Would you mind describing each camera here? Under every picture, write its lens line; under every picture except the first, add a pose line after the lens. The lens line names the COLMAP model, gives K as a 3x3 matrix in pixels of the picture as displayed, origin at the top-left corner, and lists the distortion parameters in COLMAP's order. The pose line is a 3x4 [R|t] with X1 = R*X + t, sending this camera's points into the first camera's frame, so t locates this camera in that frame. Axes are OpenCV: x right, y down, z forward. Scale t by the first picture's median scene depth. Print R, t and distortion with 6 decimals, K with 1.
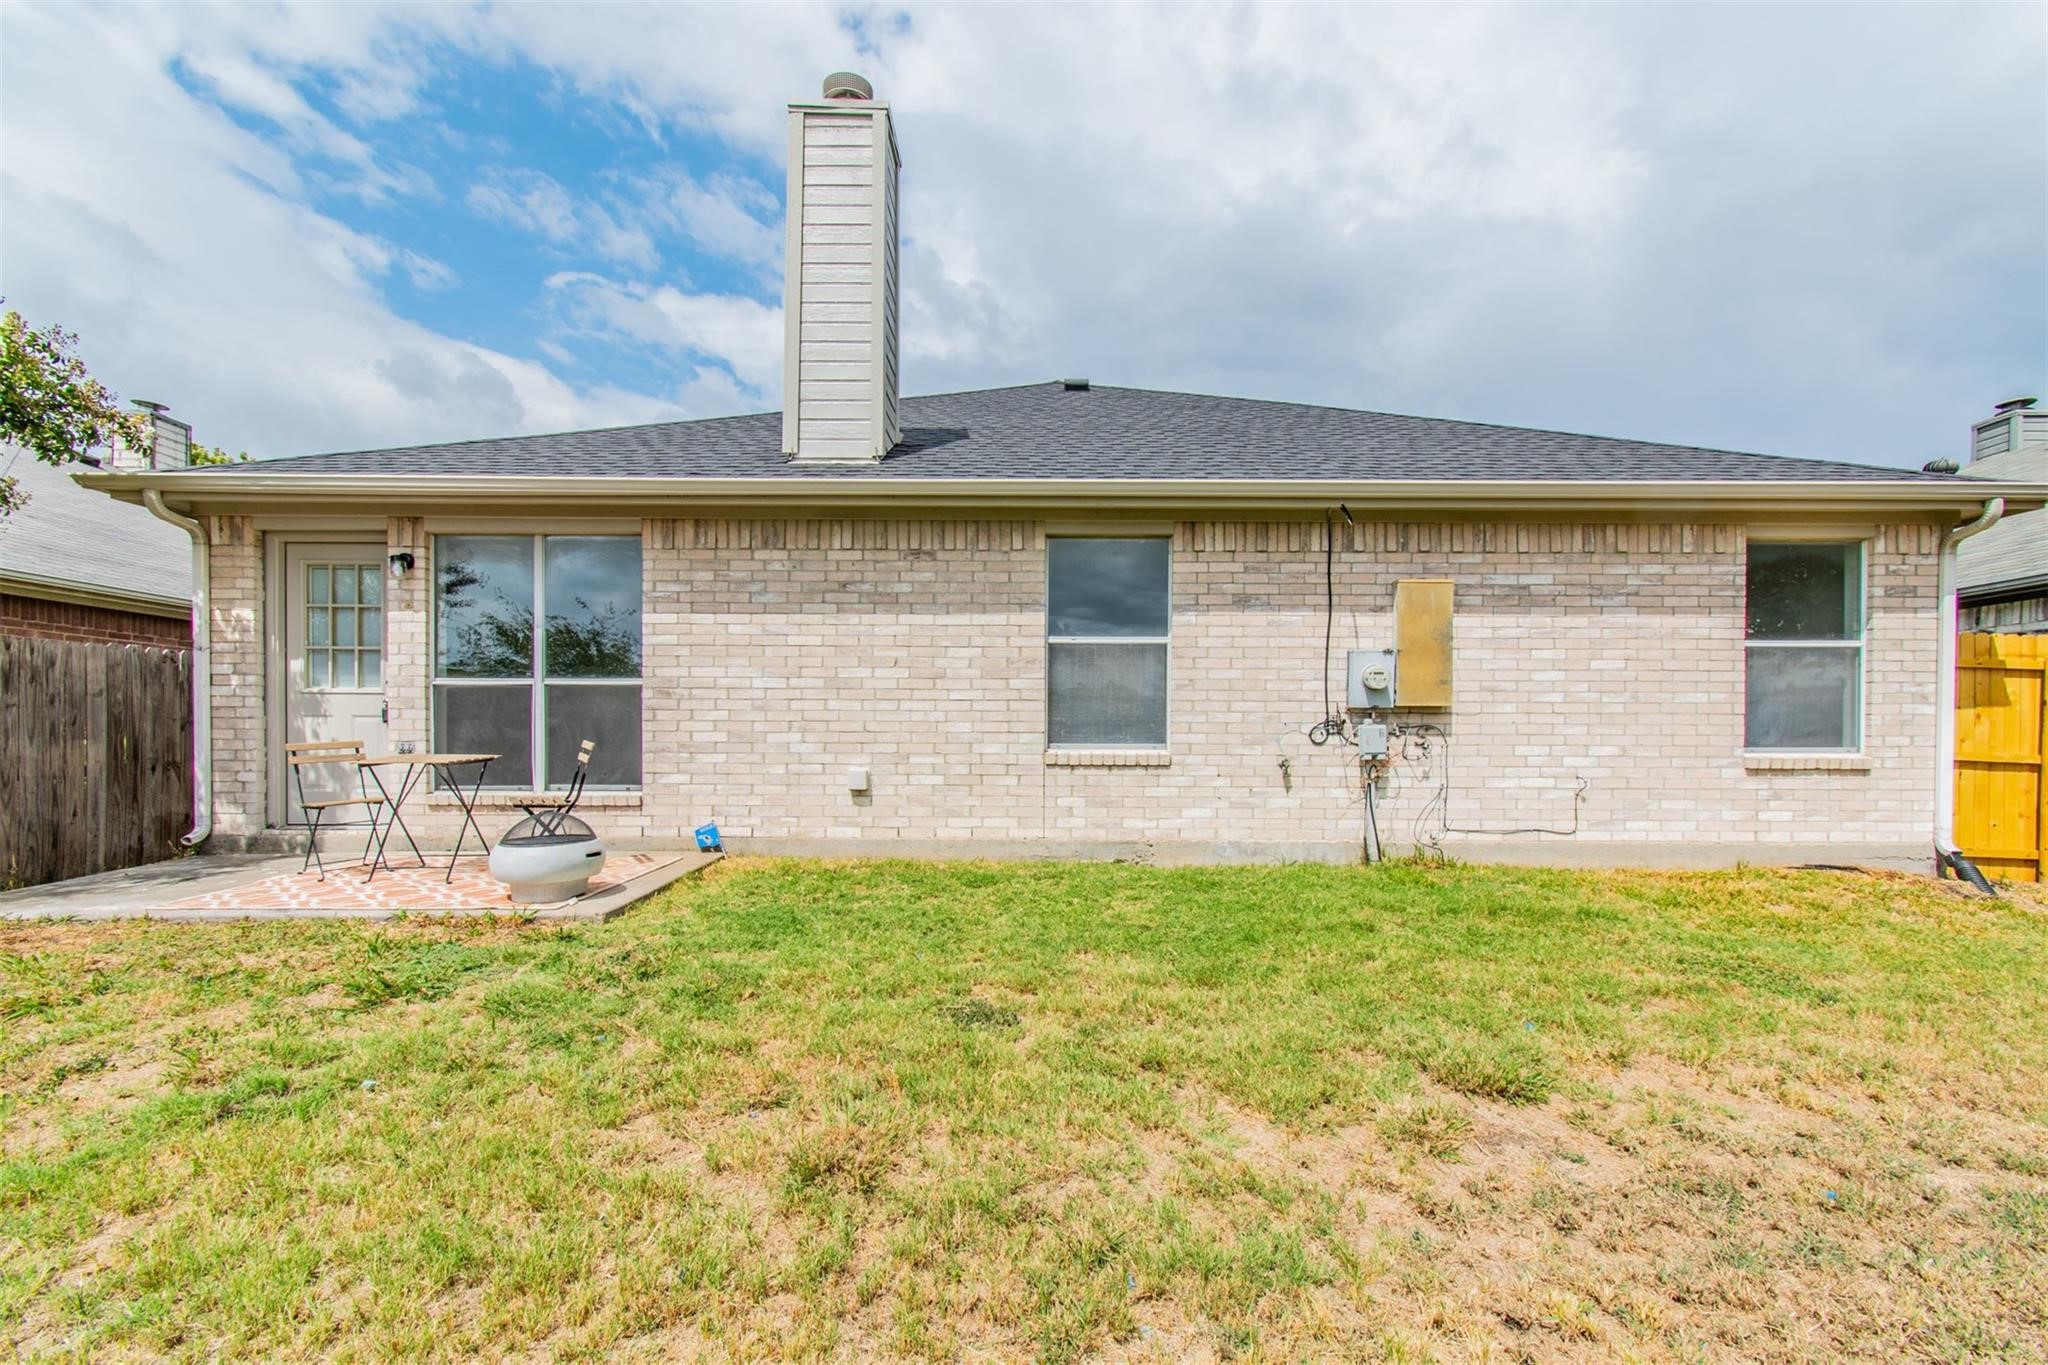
lens RADIAL K [[962.0, 0, 1022.2], [0, 962.0, 714.6], [0, 0, 1]] dist [-0.000231, -0.000394]
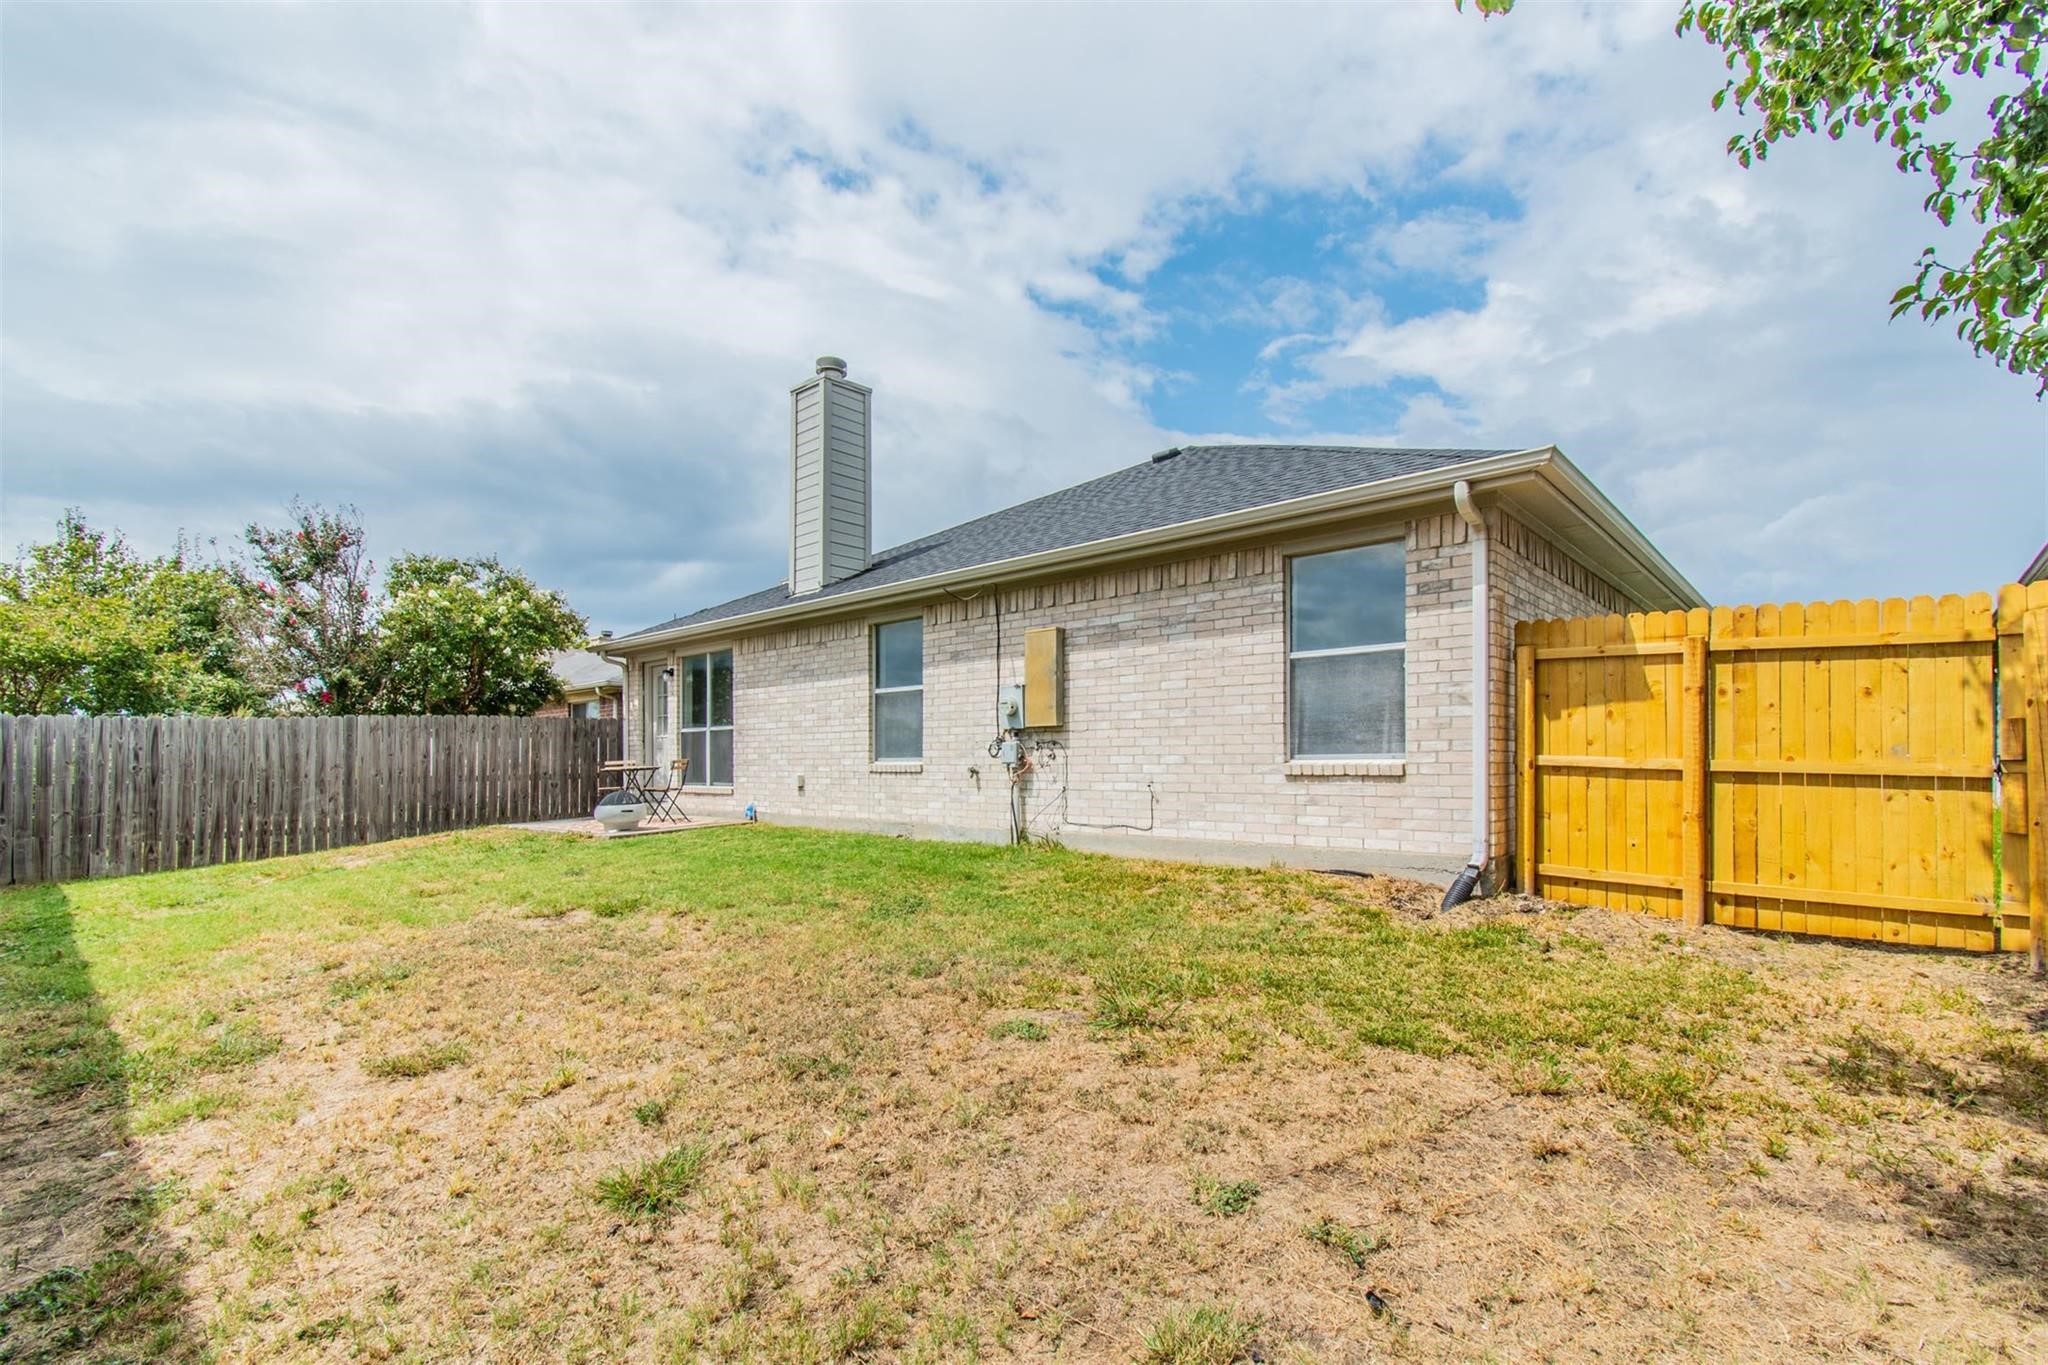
lens RADIAL K [[906.2, 0, 1032.8], [0, 906.2, 710.1], [0, 0, 1]] dist [0.000062, 0.000101]
pose [[0.747839, -0.045984, -0.662286, 1.201943], [0.031068, 0.998929, -0.034276, 0.010719], [0.663153, 0.005057, 0.748467, 0.072924]]
